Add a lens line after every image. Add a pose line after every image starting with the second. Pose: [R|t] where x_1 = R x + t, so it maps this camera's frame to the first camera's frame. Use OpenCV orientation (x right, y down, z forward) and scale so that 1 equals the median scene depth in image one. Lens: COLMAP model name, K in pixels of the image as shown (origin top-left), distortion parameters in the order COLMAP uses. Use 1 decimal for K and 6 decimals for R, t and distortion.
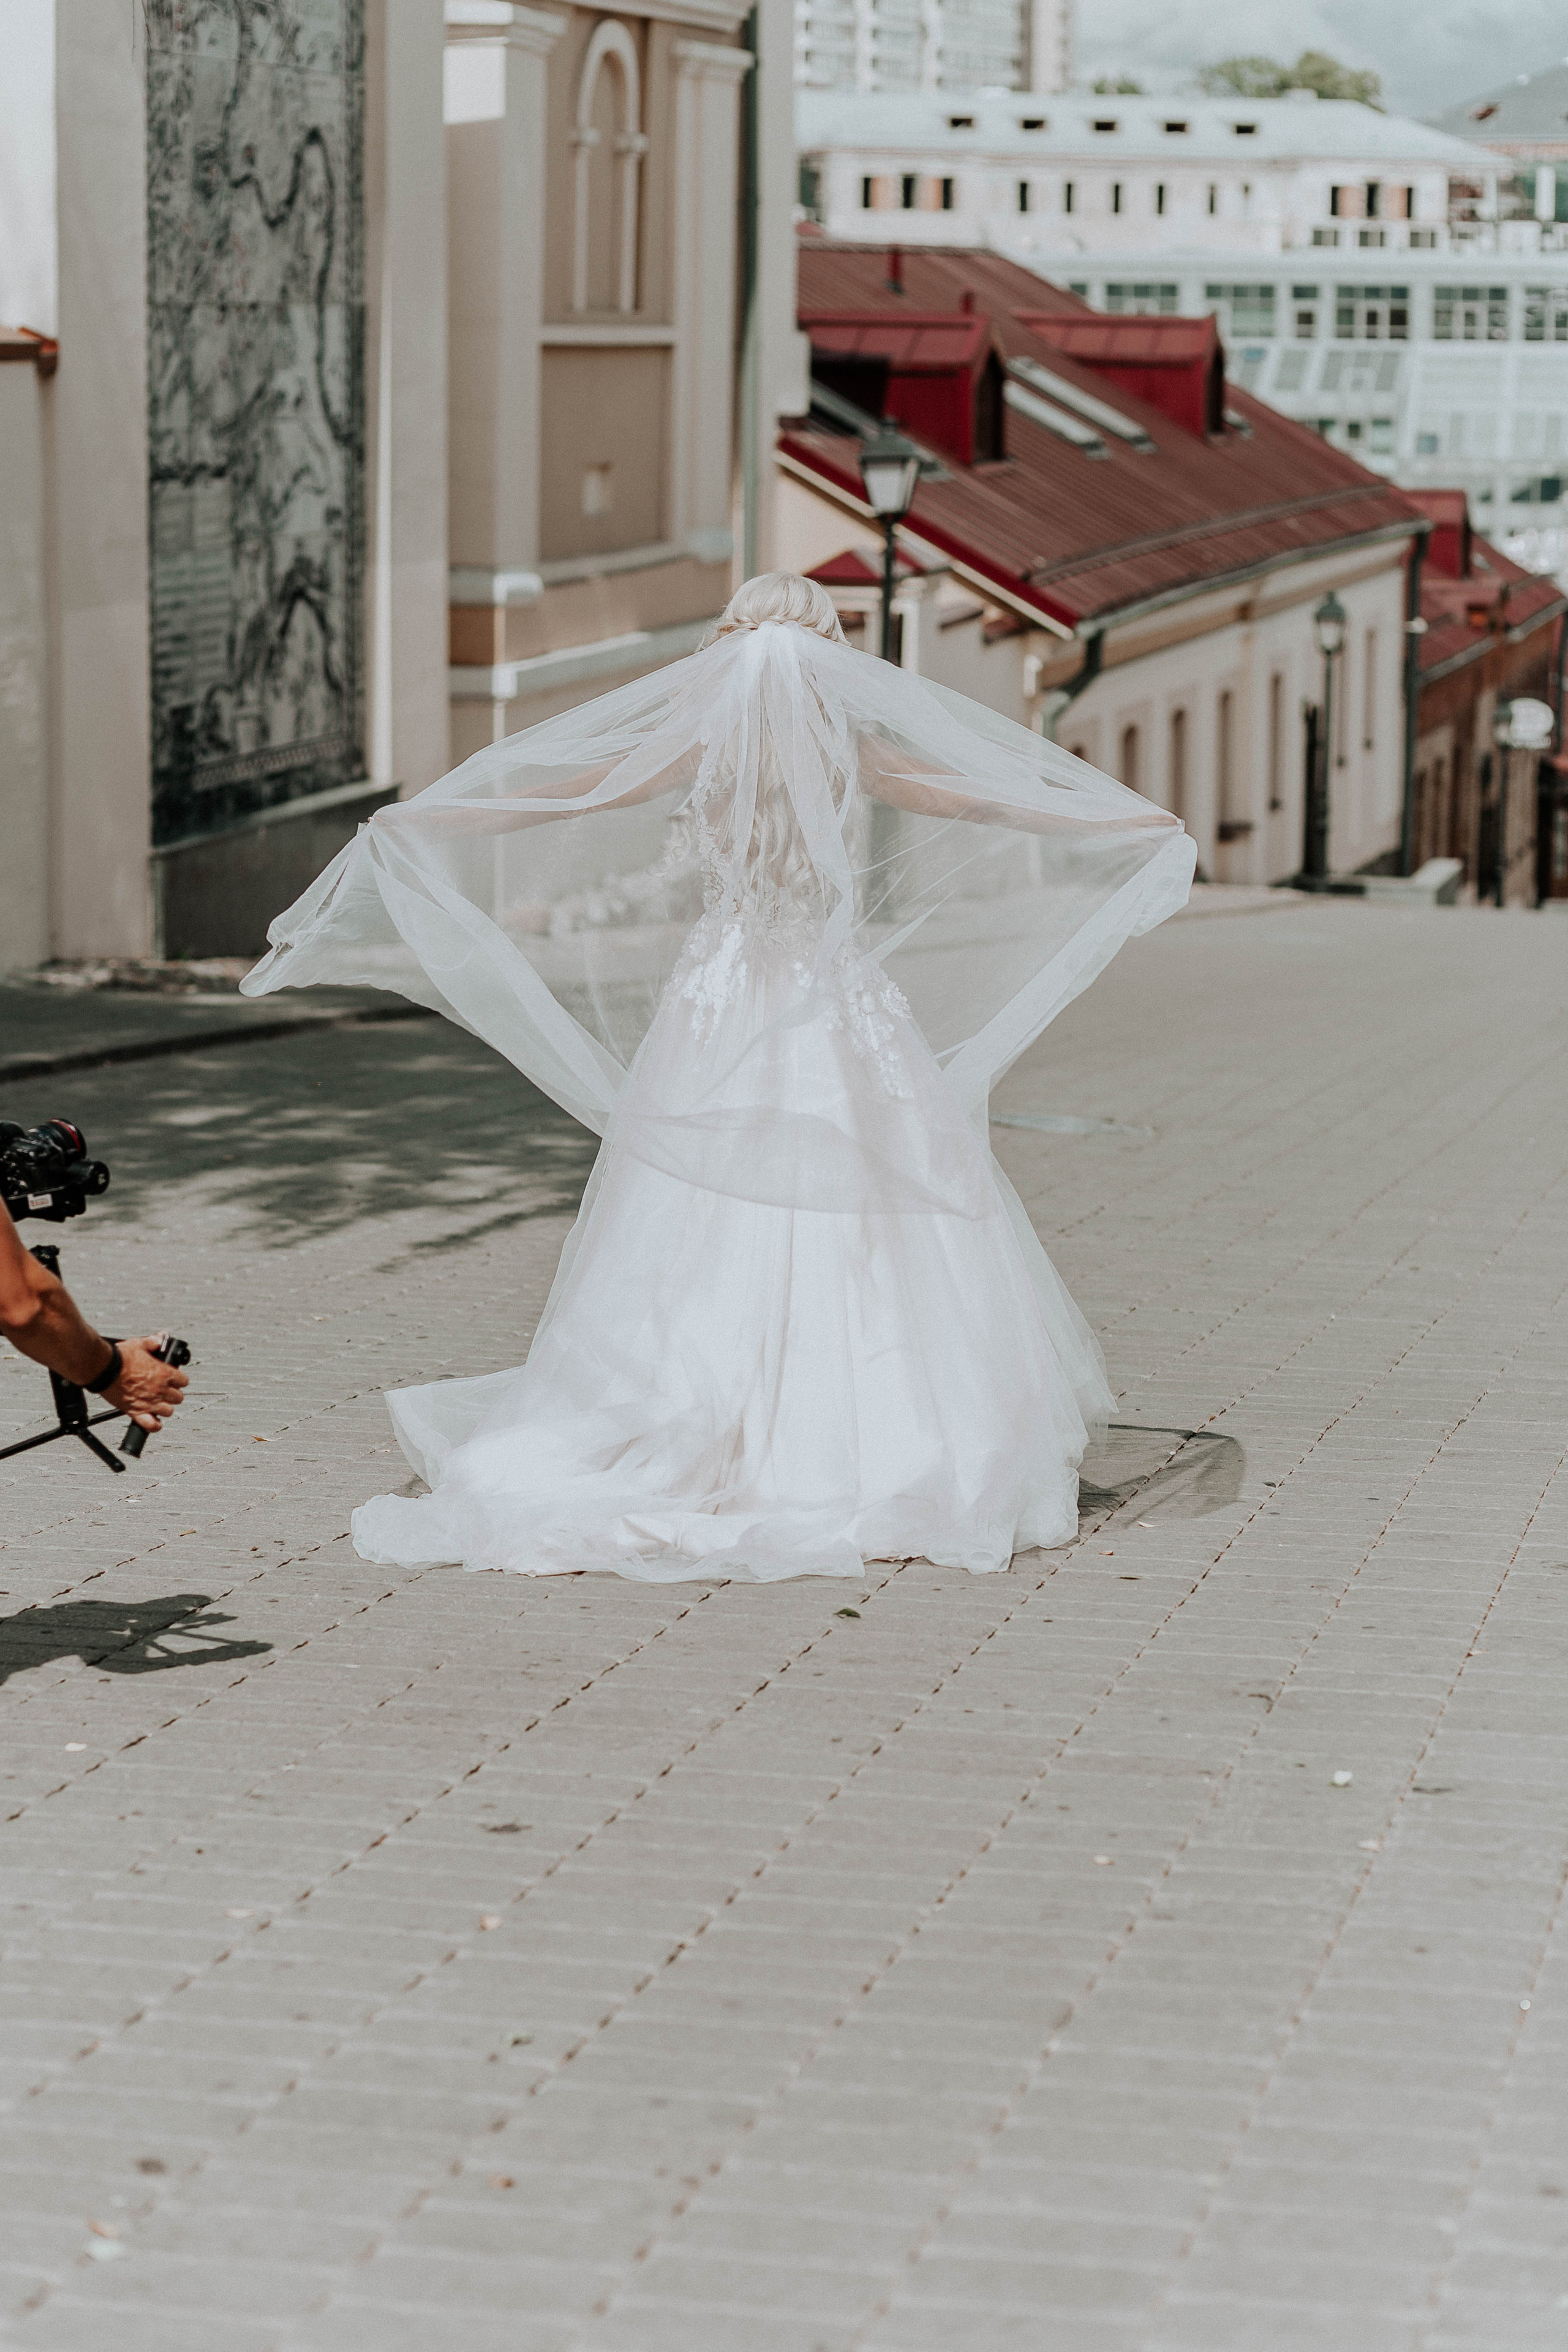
lens RADIAL K [[6071.4, 0, 784.0], [0, 6071.4, 1176.0], [0, 0, 1]] dist [-0.015367, 0.689670]
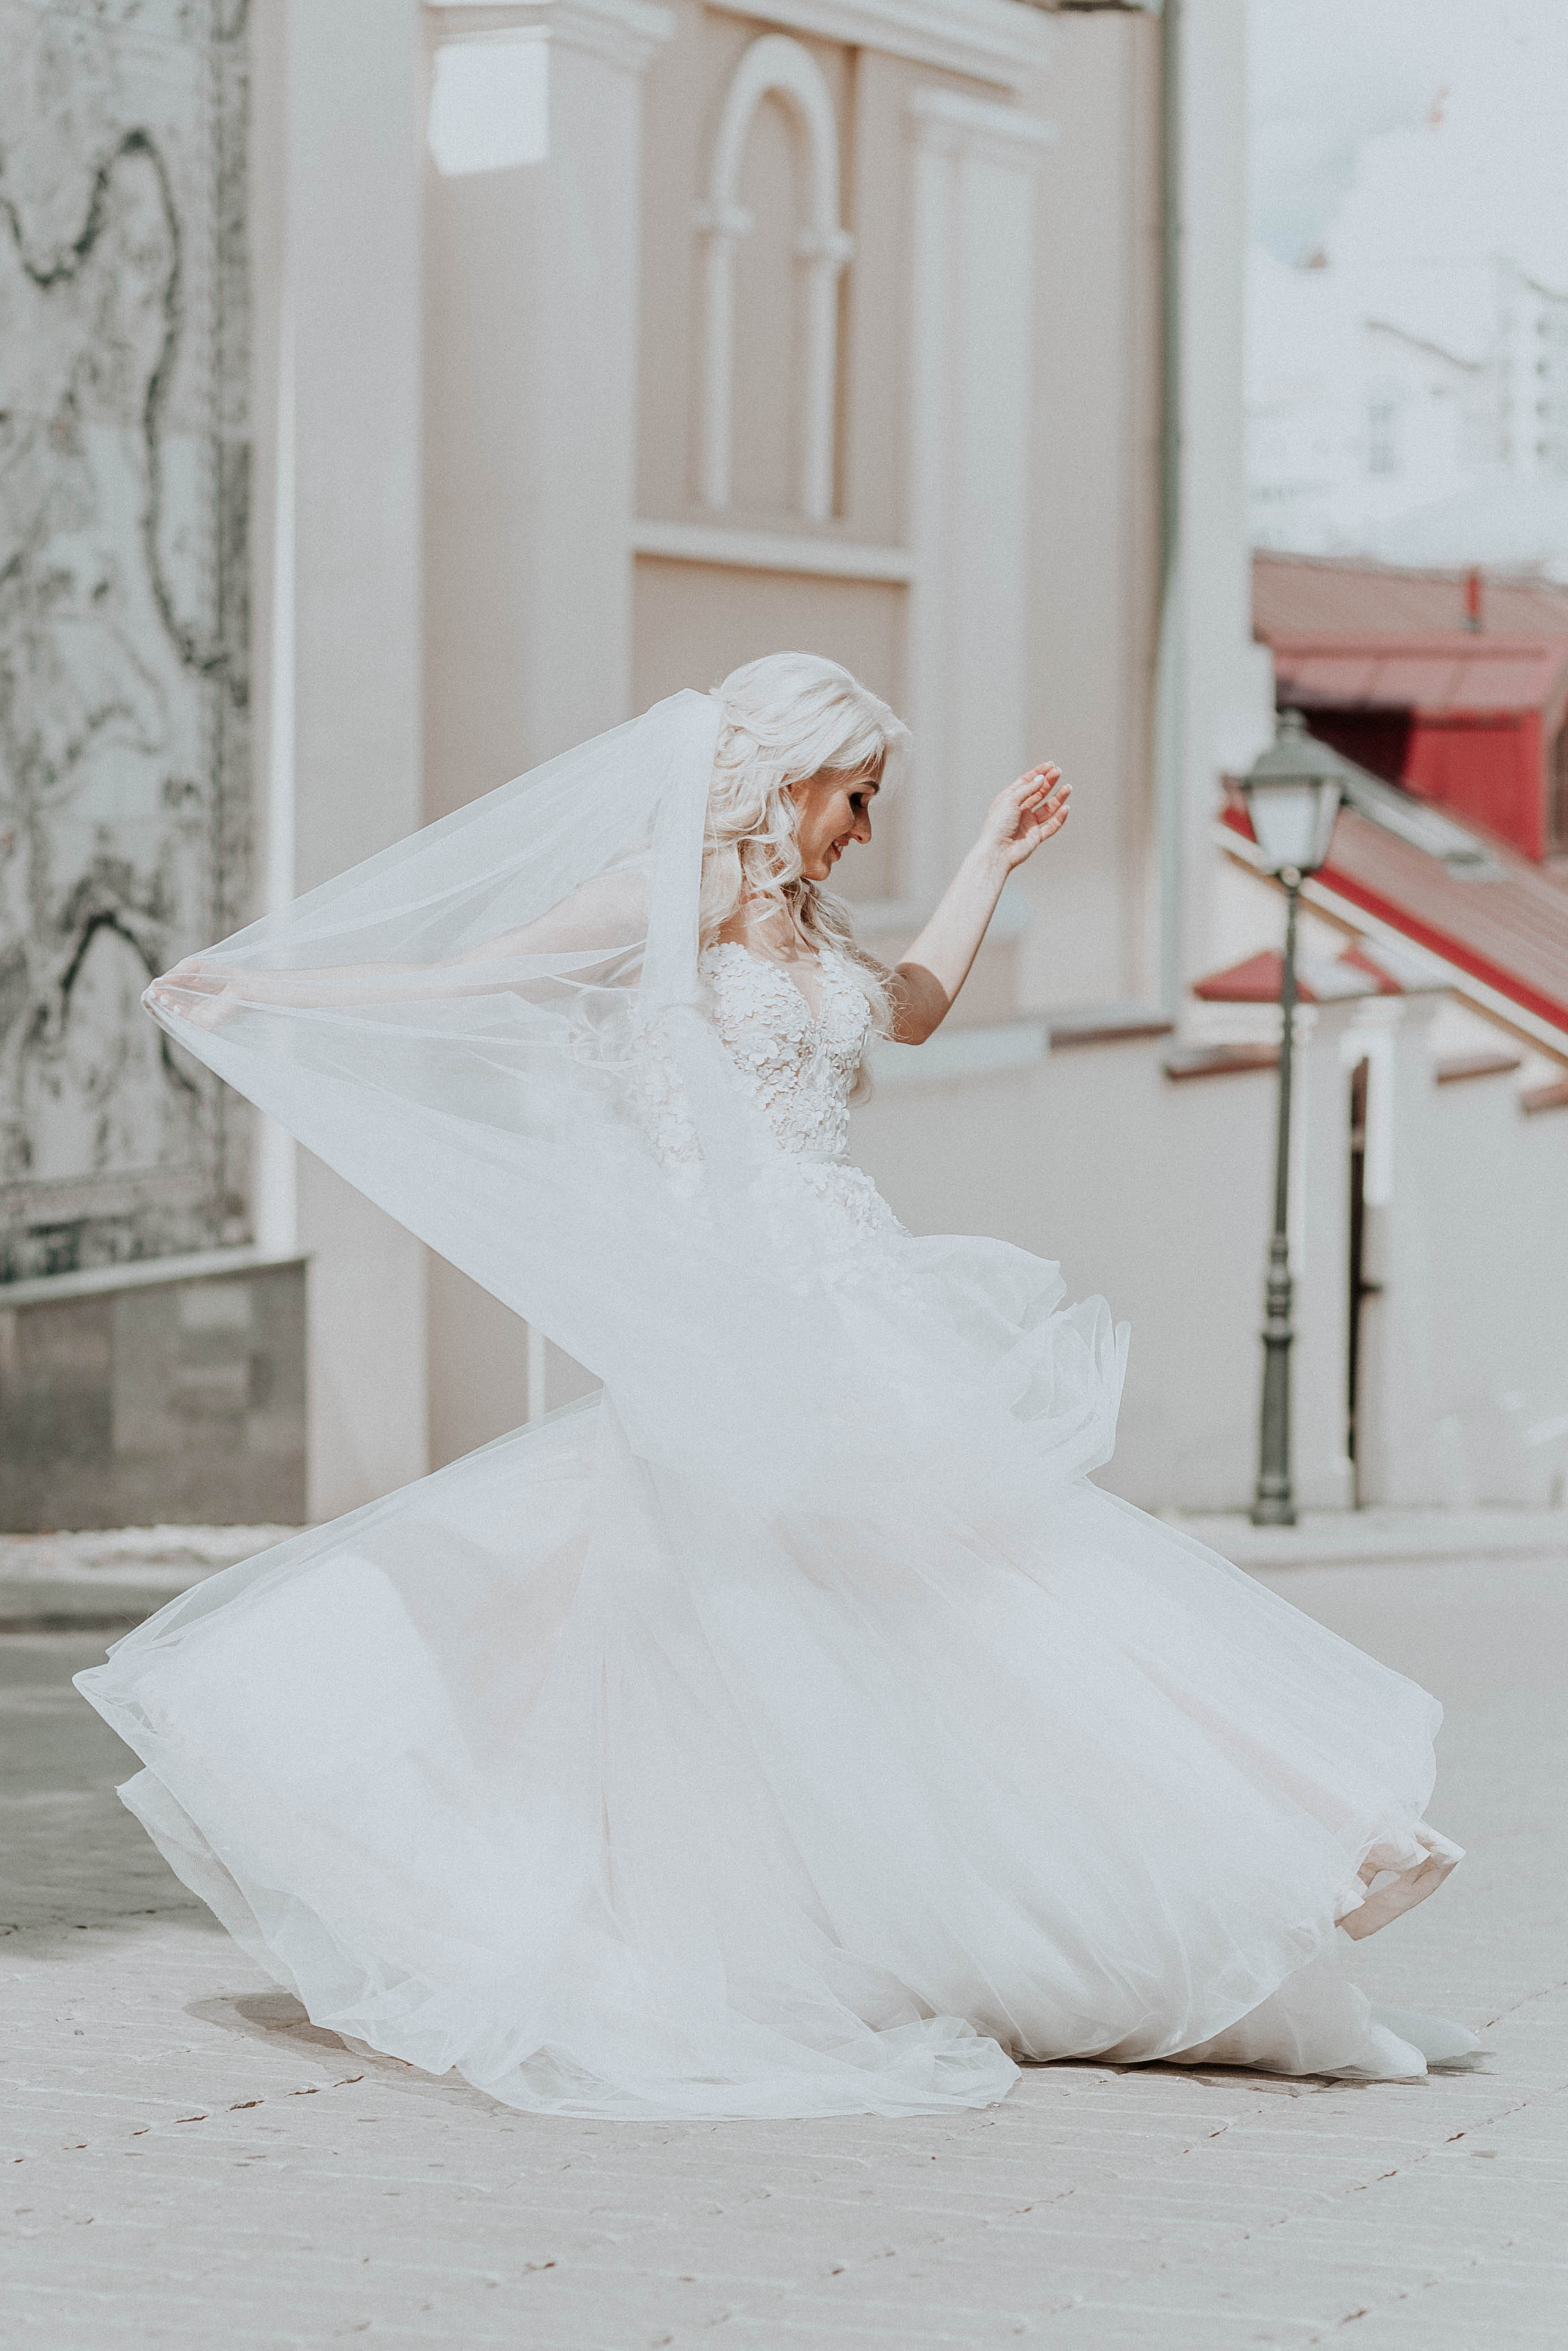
lens RADIAL K [[5974.3, 0, 784.0], [0, 5974.3, 1349.0], [0, 0, 1]] dist [0.074530, -0.384688]
pose [[0.982584, 0.006791, -0.185692, 0.091143], [-0.023848, 0.995676, -0.089778, -0.004806], [0.184280, 0.092643, 0.978498, 0.452022]]
